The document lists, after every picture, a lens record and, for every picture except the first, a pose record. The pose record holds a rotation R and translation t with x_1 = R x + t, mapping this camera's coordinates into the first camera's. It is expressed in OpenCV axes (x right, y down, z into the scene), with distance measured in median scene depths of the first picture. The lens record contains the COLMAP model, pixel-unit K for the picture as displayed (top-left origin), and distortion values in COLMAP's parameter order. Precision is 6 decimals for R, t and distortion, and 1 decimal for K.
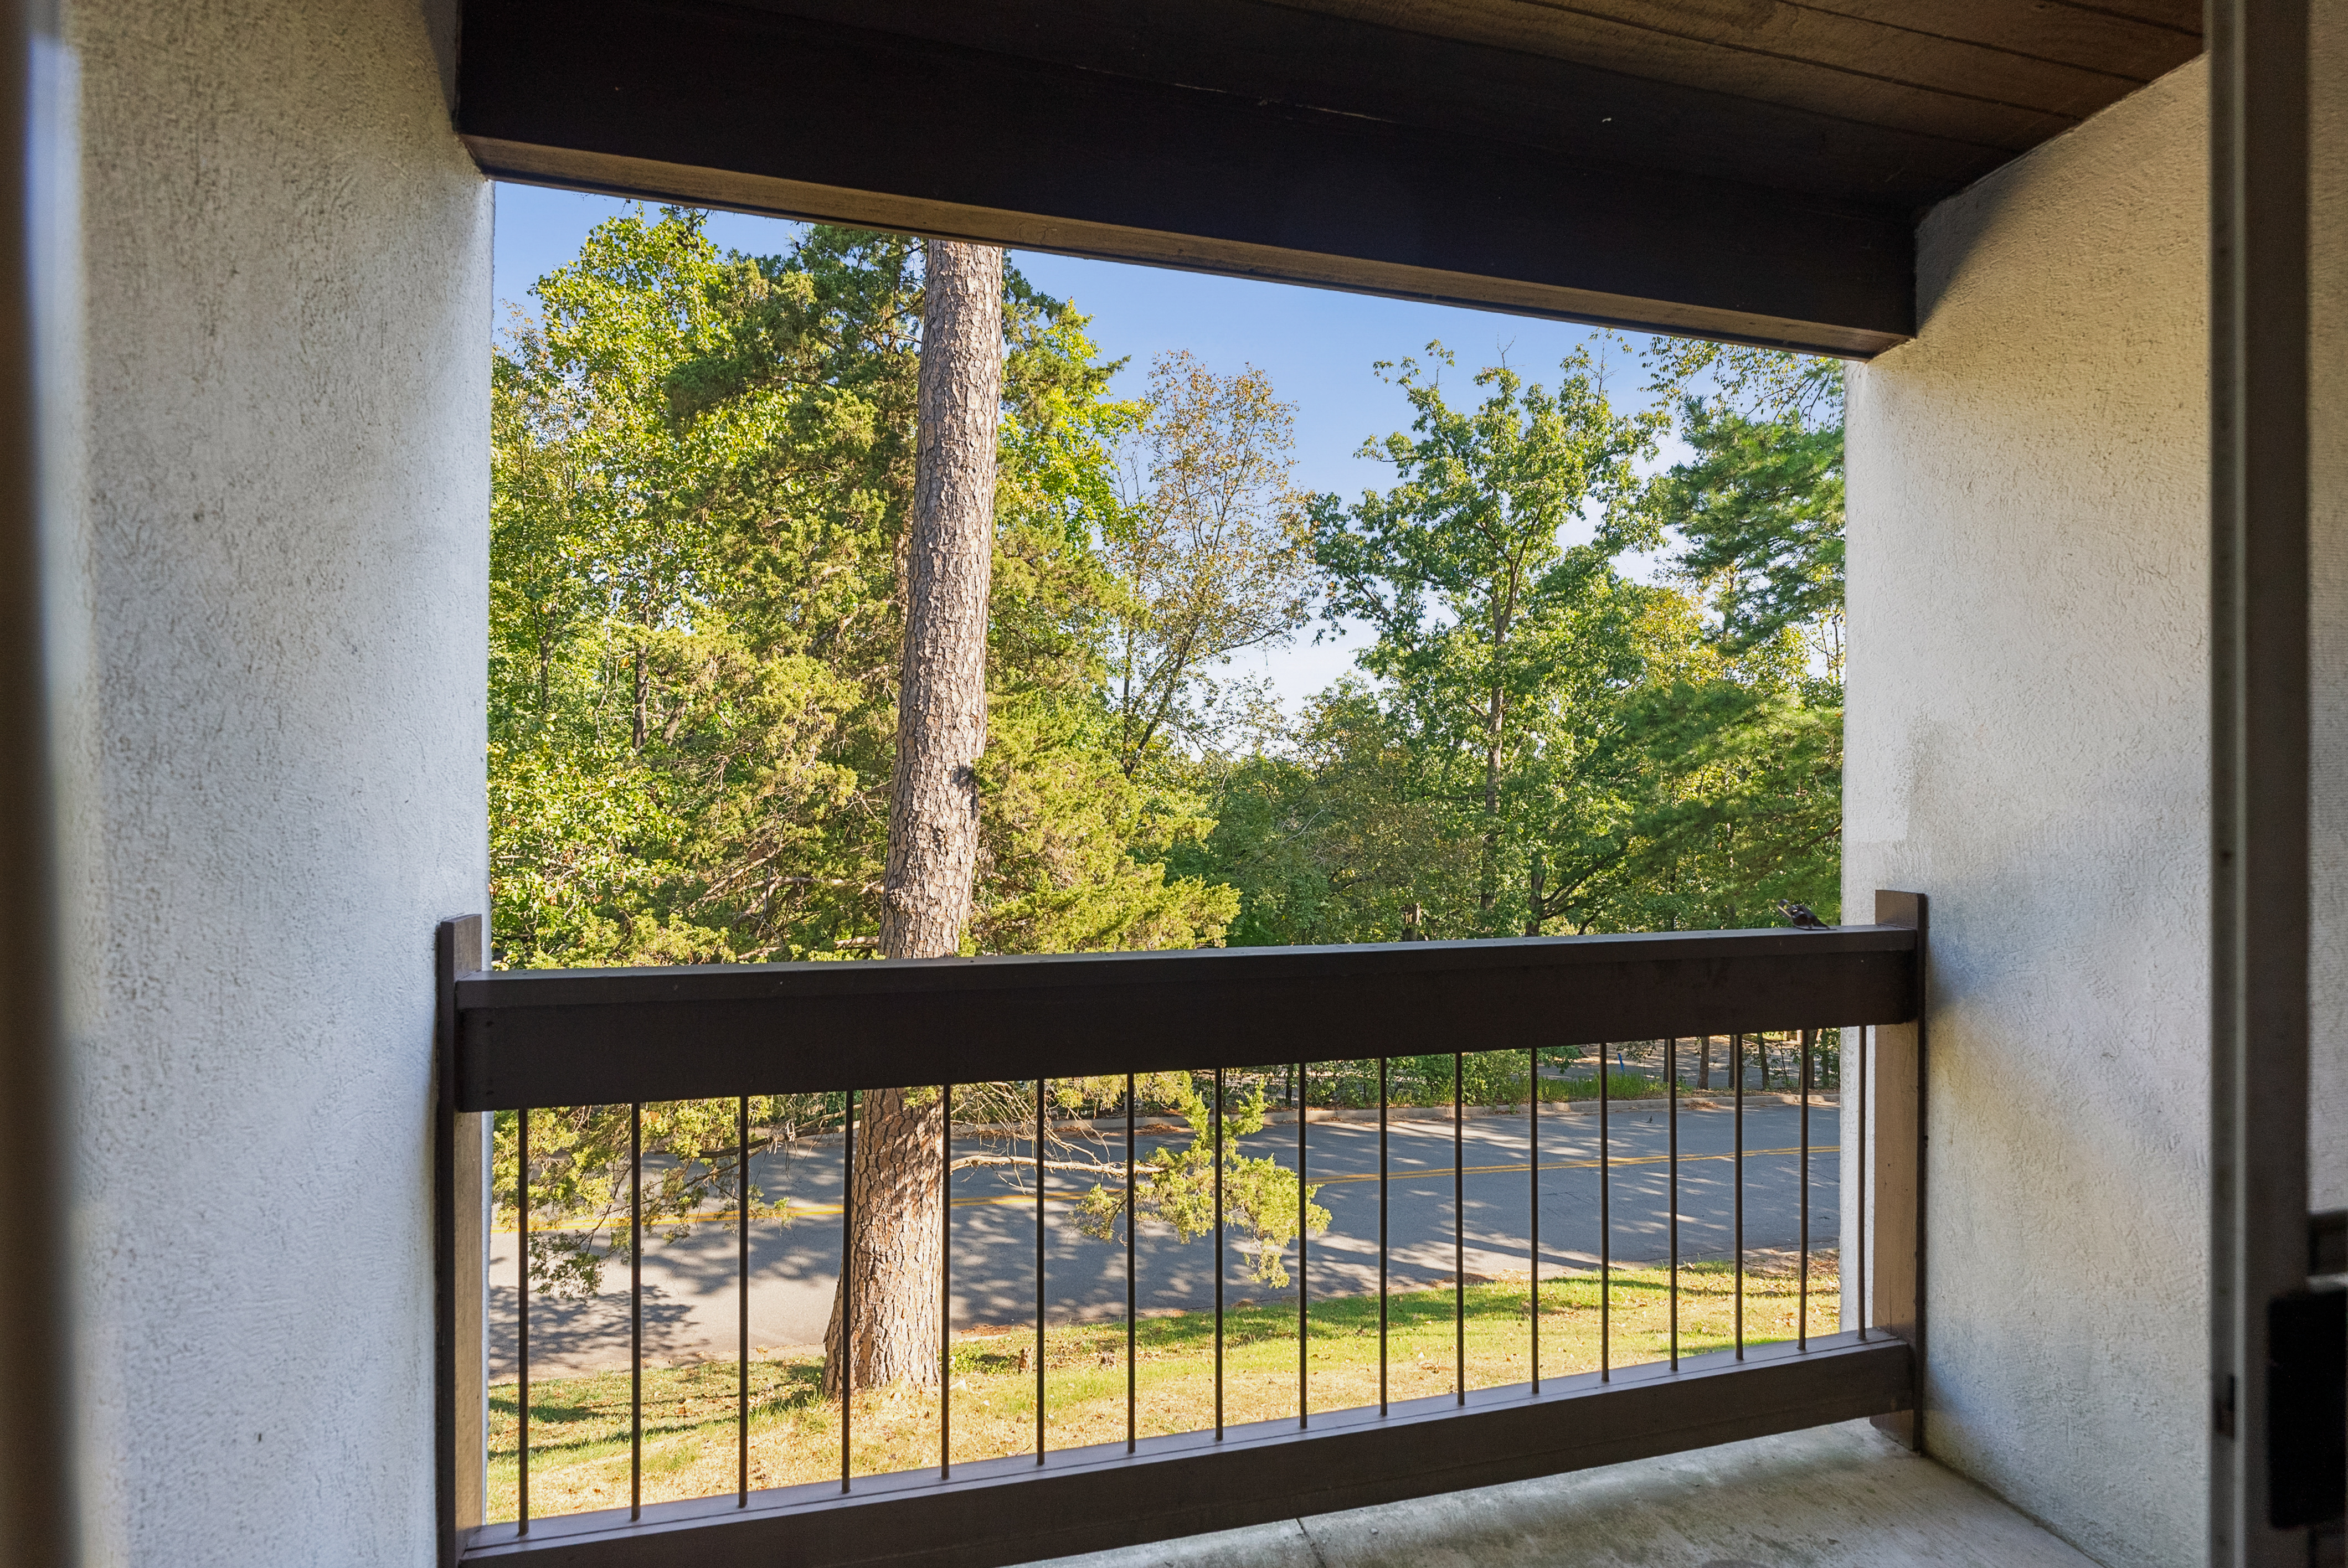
lens RADIAL K [[1075.0, 0, 1162.2], [0, 1075.0, 786.2], [0, 0, 1]] dist [-0.005883, 0.002729]
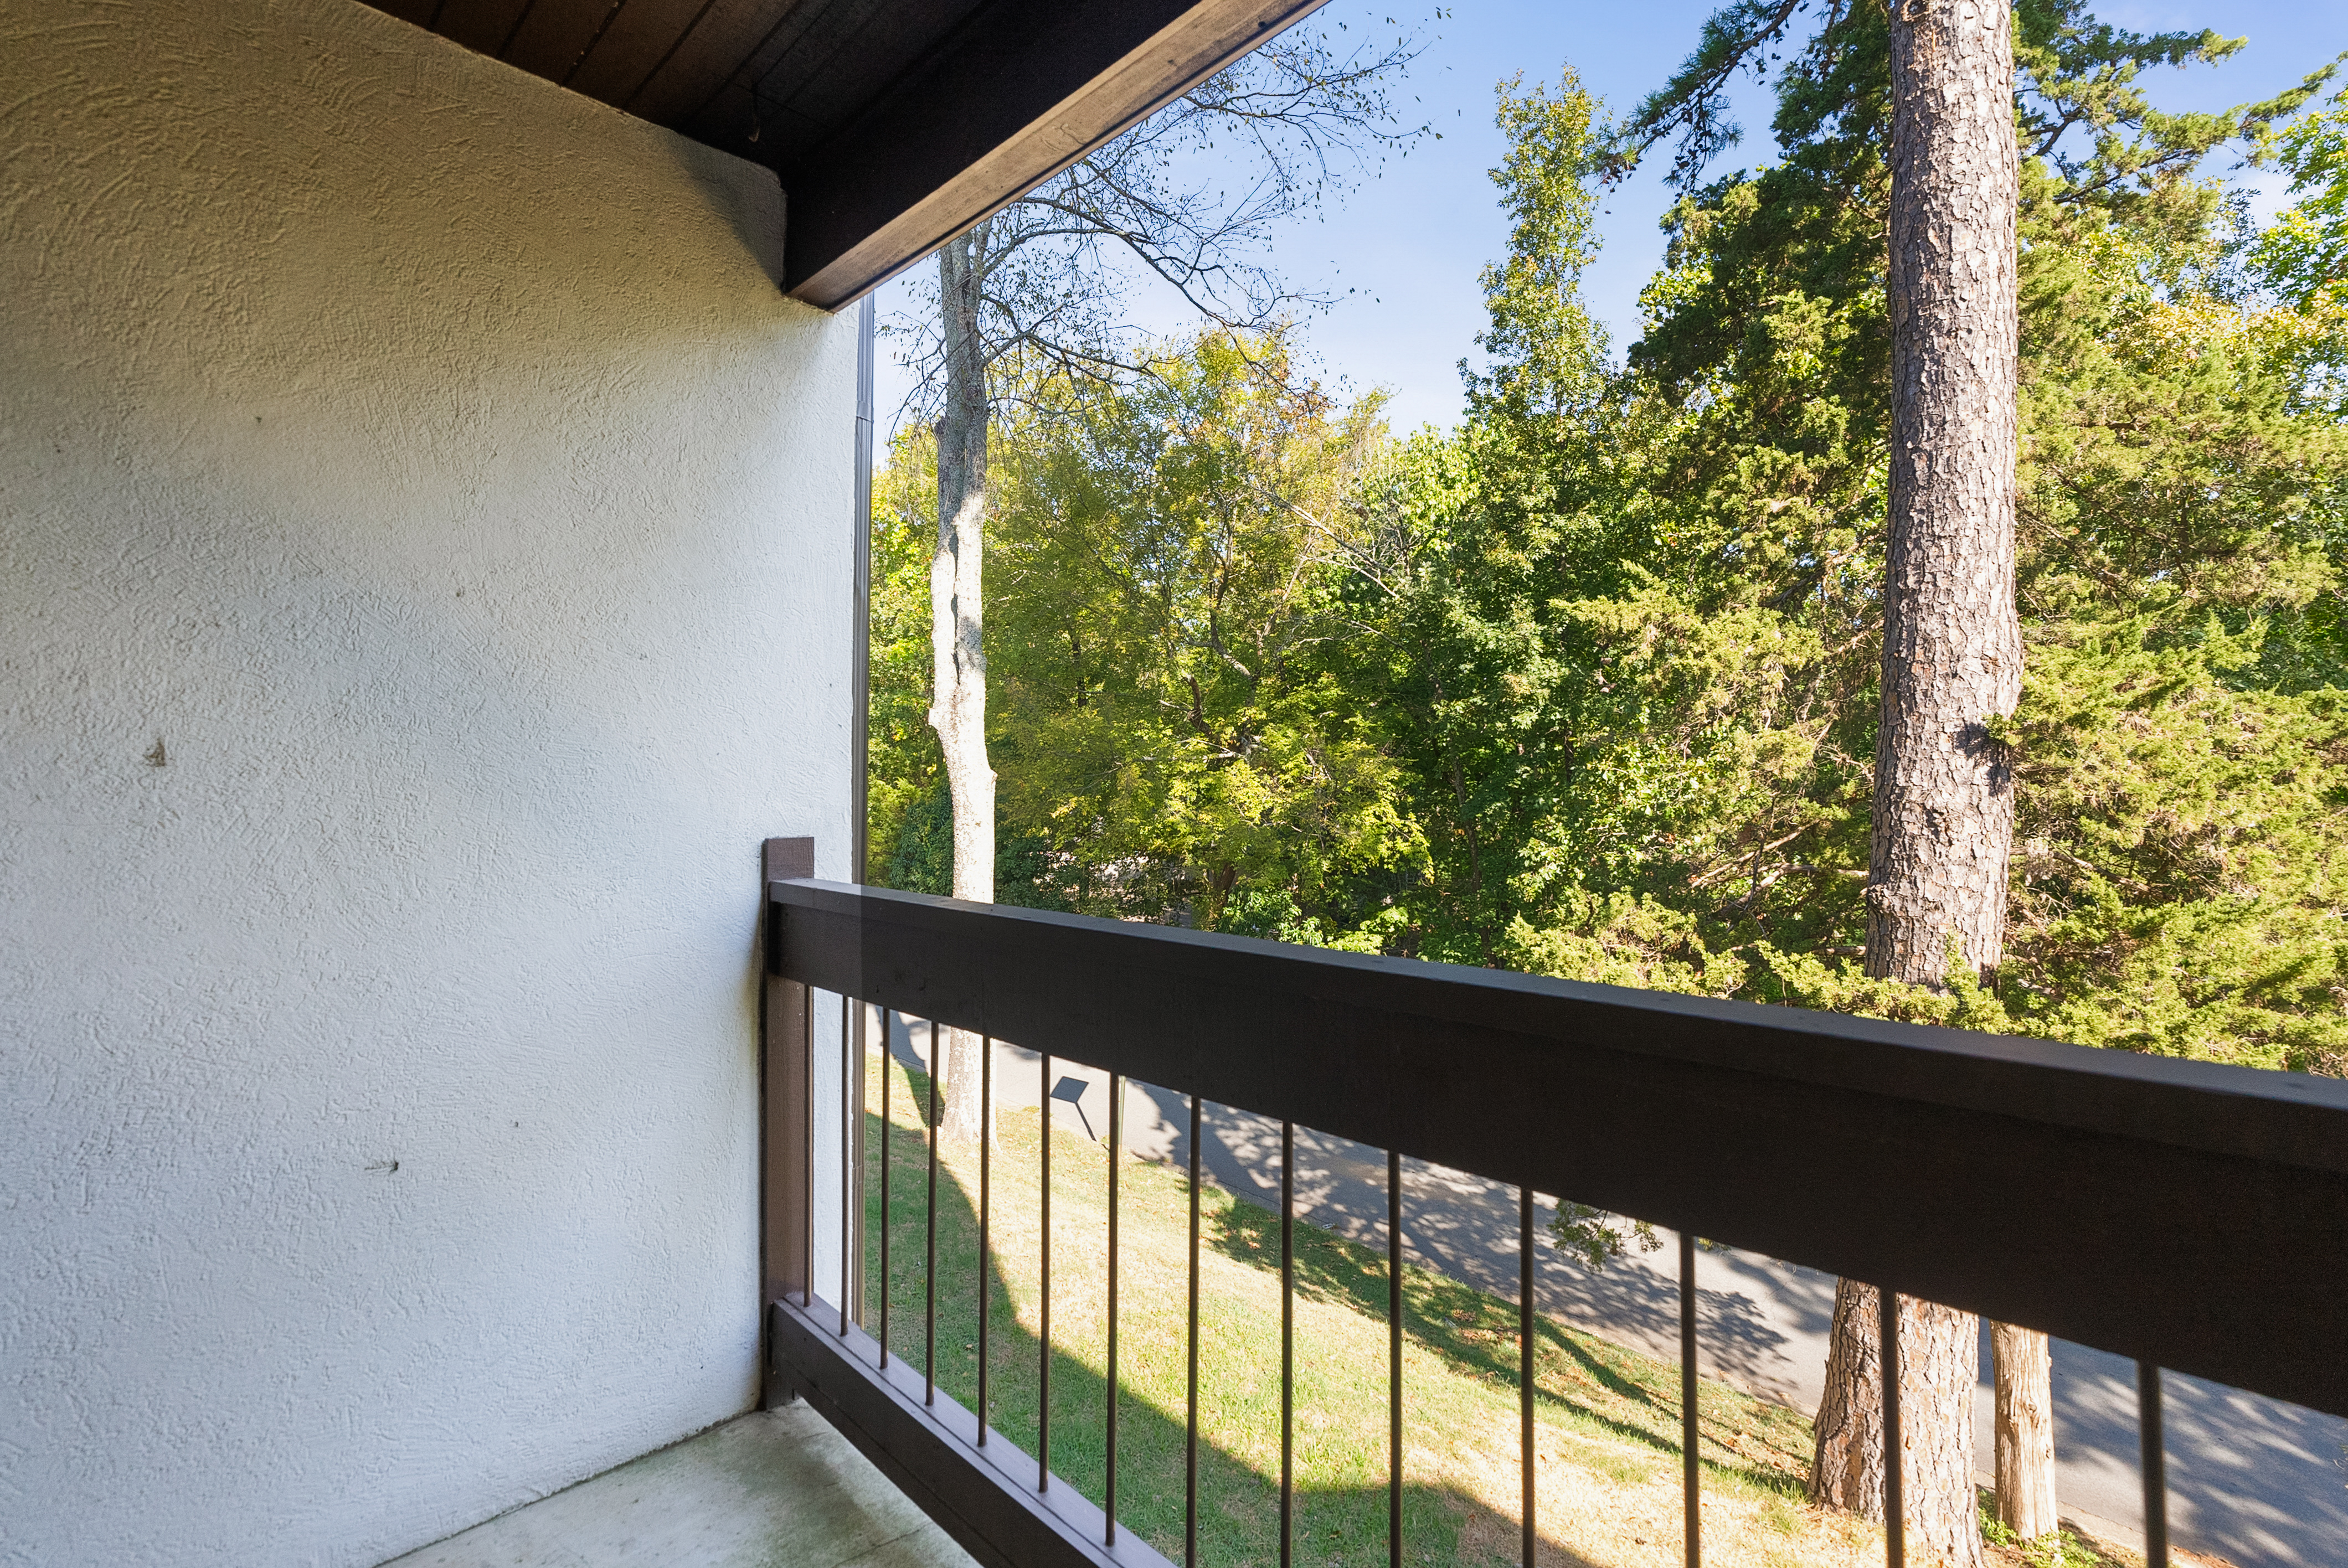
lens RADIAL K [[1075.0, 0, 1164.6], [0, 1075.0, 724.1], [0, 0, 1]] dist [-0.005883, 0.002729]
pose [[0.514860, -0.049060, -0.855869, 0.162813], [0.012379, 0.998682, -0.049800, 0.010023], [0.857185, 0.015046, 0.514789, 0.138830]]
